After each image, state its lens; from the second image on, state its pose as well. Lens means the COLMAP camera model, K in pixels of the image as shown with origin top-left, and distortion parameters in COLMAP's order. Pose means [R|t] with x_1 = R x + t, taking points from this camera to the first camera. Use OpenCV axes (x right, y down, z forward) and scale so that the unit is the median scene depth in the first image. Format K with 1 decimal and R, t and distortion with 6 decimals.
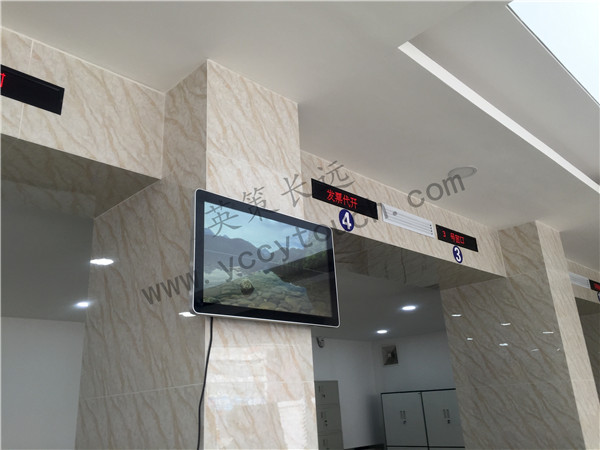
lens RADIAL K [[531.6, 0, 298.7], [0, 531.6, 223.7], [0, 0, 1]] dist [0.016016, -0.003265]
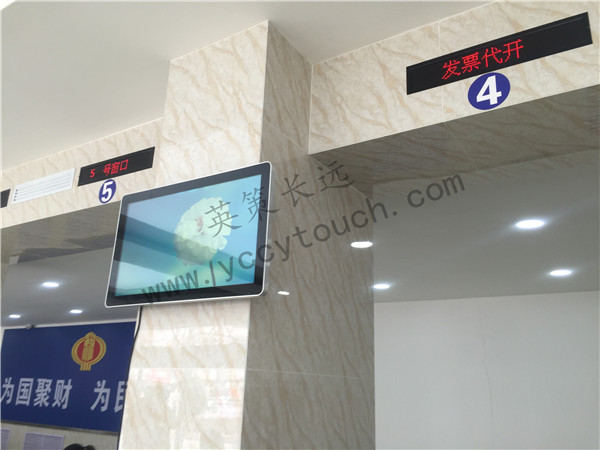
lens RADIAL K [[531.6, 0, 299.4], [0, 531.6, 223.4], [0, 0, 1]] dist [0.016016, -0.003265]
pose [[0.197145, -0.233140, -0.952250, 0.838348], [0.275071, 0.945450, -0.174527, 0.256325], [0.940994, -0.227529, 0.250521, 0.940676]]
